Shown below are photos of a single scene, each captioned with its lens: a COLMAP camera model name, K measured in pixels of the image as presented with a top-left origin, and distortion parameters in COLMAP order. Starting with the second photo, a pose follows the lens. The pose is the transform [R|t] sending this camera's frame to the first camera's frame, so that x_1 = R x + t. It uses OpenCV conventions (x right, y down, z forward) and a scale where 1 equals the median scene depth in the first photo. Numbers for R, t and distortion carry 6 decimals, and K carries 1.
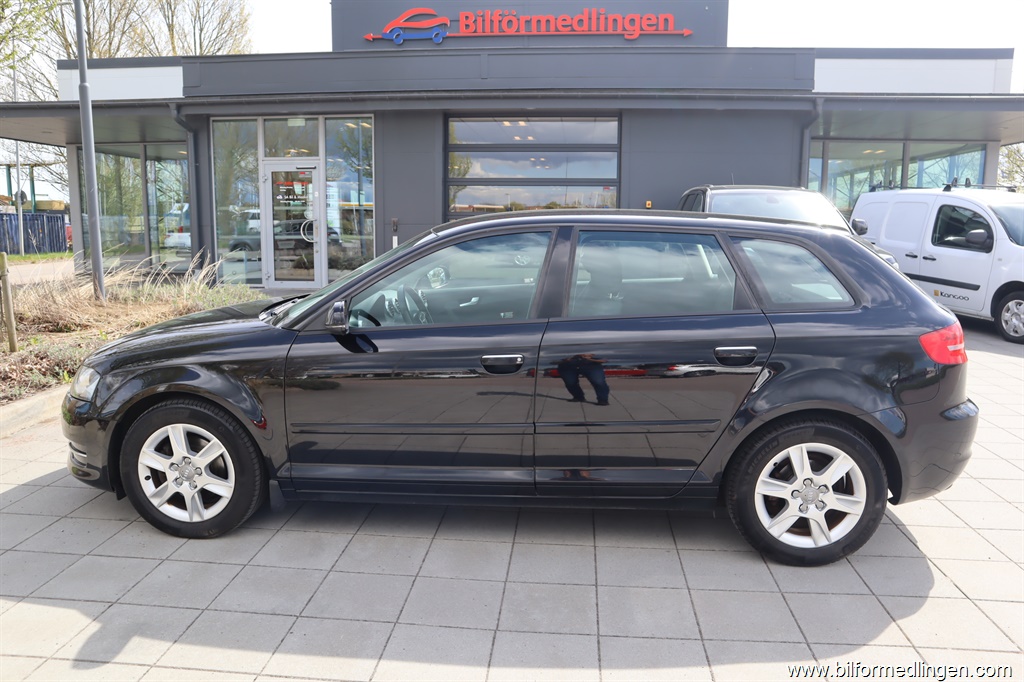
lens RADIAL K [[764.5, 0, 512.0], [0, 764.5, 341.0], [0, 0, 1]] dist [-0.059039, 0.009474]
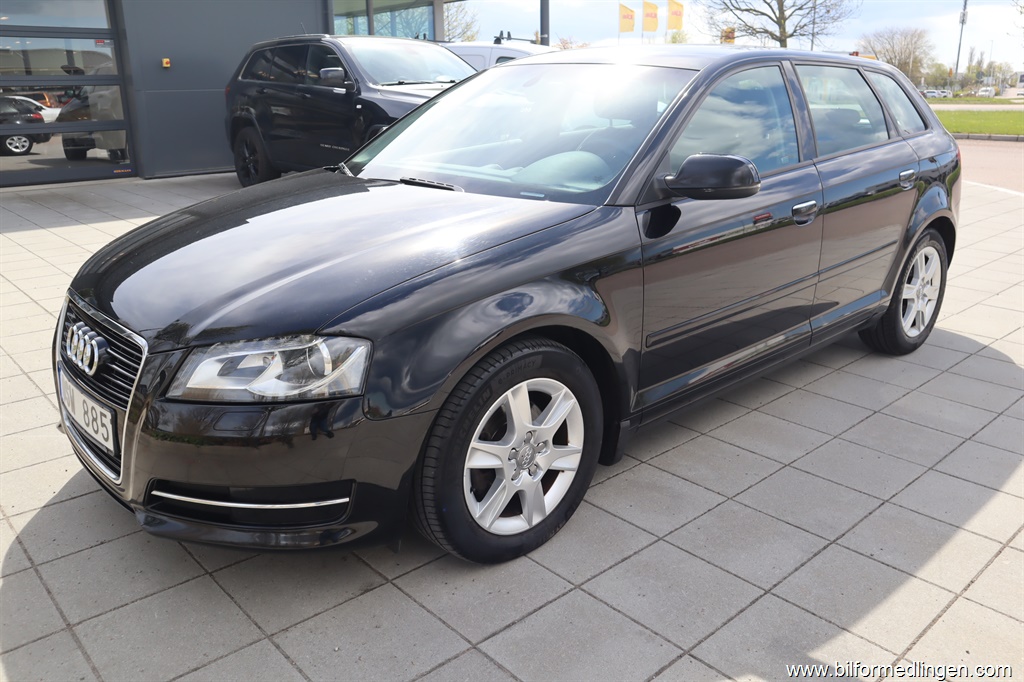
lens RADIAL K [[817.3, 0, 512.0], [0, 817.3, 341.0], [0, 0, 1]] dist [-0.105260, 0.082109]
pose [[0.678288, -0.232817, 0.696937, -0.895741], [0.128076, 0.971418, 0.199861, -0.054247], [-0.723548, -0.046303, 0.688719, 0.554427]]
